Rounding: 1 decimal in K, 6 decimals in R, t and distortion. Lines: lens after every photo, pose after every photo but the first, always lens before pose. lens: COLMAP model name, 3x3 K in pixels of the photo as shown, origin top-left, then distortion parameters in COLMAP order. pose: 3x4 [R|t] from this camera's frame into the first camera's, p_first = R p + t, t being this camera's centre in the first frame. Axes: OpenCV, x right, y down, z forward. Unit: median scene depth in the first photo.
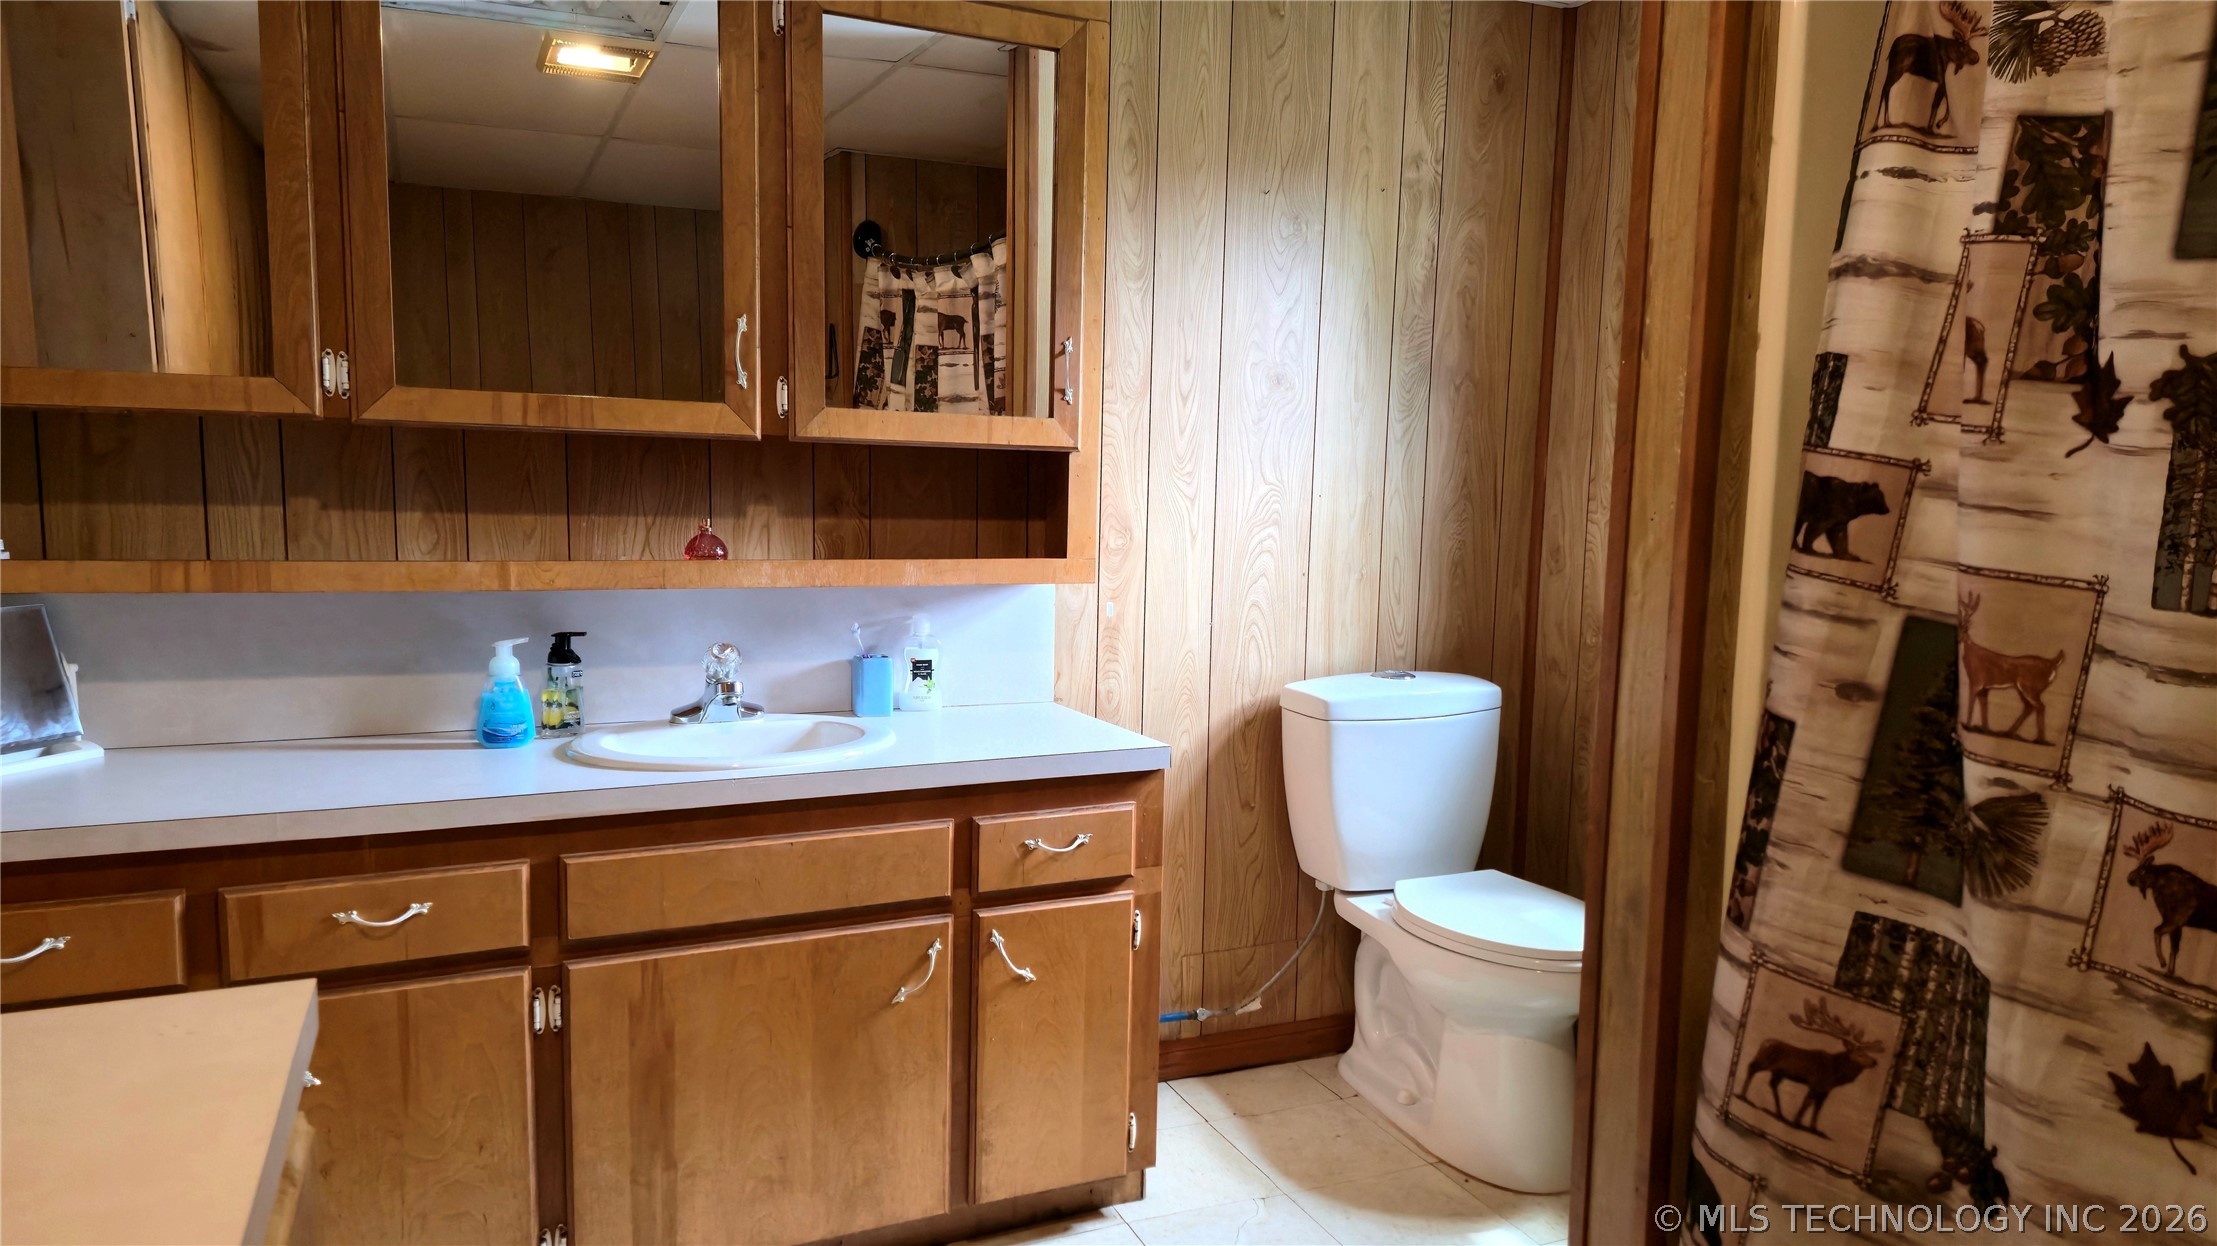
lens RADIAL K [[1464.3, 0, 1107.0], [0, 1464.3, 654.7], [0, 0, 1]] dist [0.065329, -0.066874]
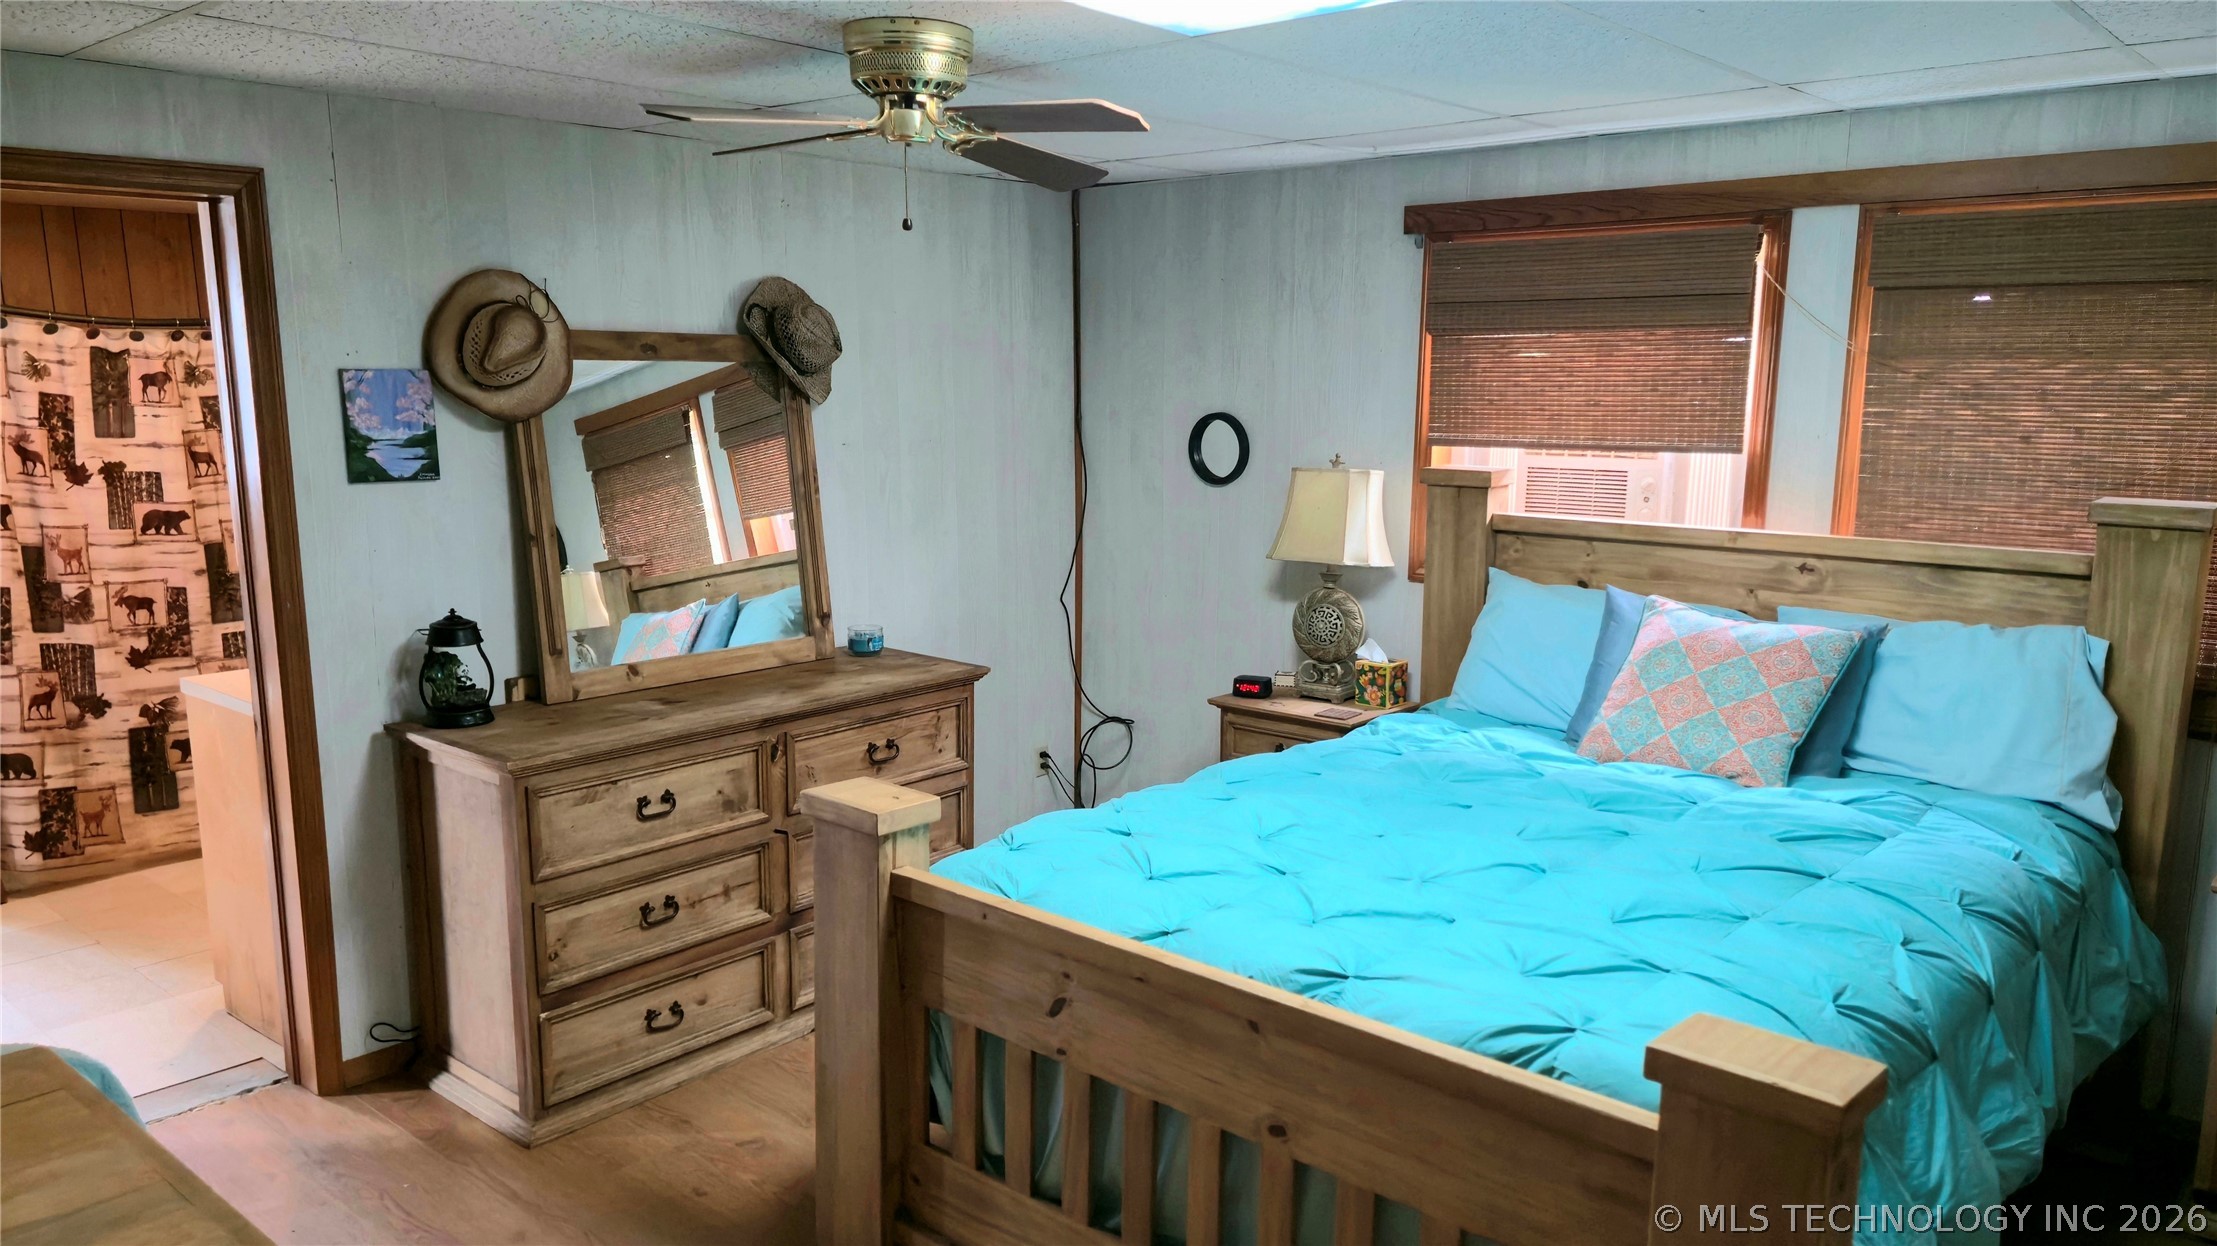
lens RADIAL K [[1584.6, 0, 1095.9], [0, 1584.6, 661.1], [0, 0, 1]] dist [0.067717, -0.057045]
pose [[-0.421983, -0.187955, 0.886906, -3.423163], [0.111483, 0.960091, 0.256508, -0.408847], [-0.899723, 0.207117, -0.384189, 0.342739]]
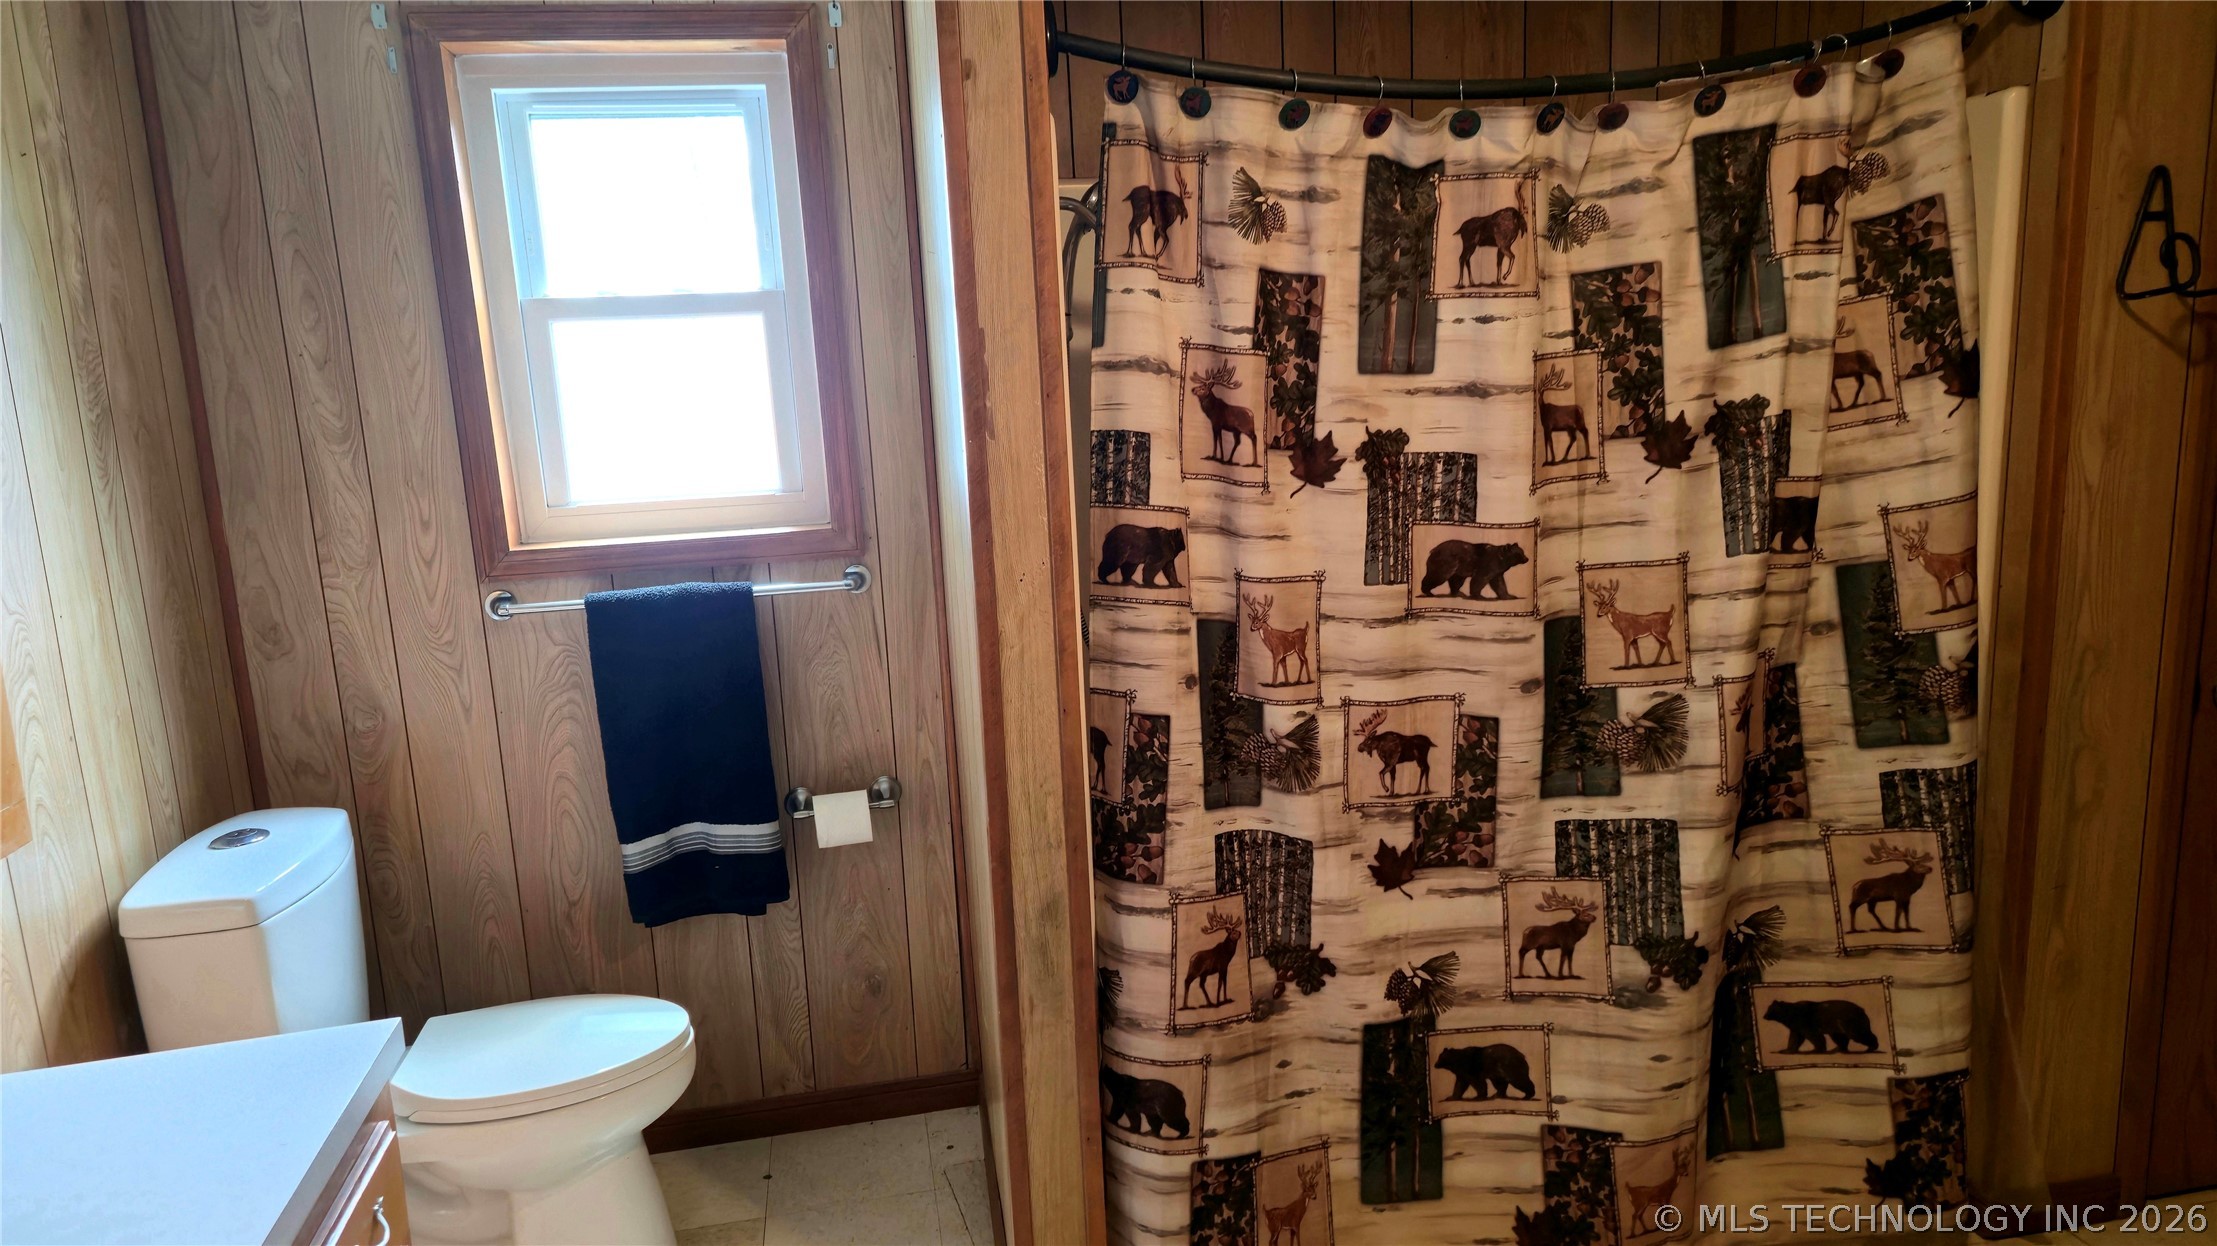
lens RADIAL K [[1464.3, 0, 1110.5], [0, 1464.3, 664.6], [0, 0, 1]] dist [0.065329, -0.066874]
pose [[0.199371, -0.220431, 0.954810, -0.791743], [0.175167, 0.966694, 0.186598, -0.256727], [-0.964141, 0.130049, 0.231343, 0.781095]]
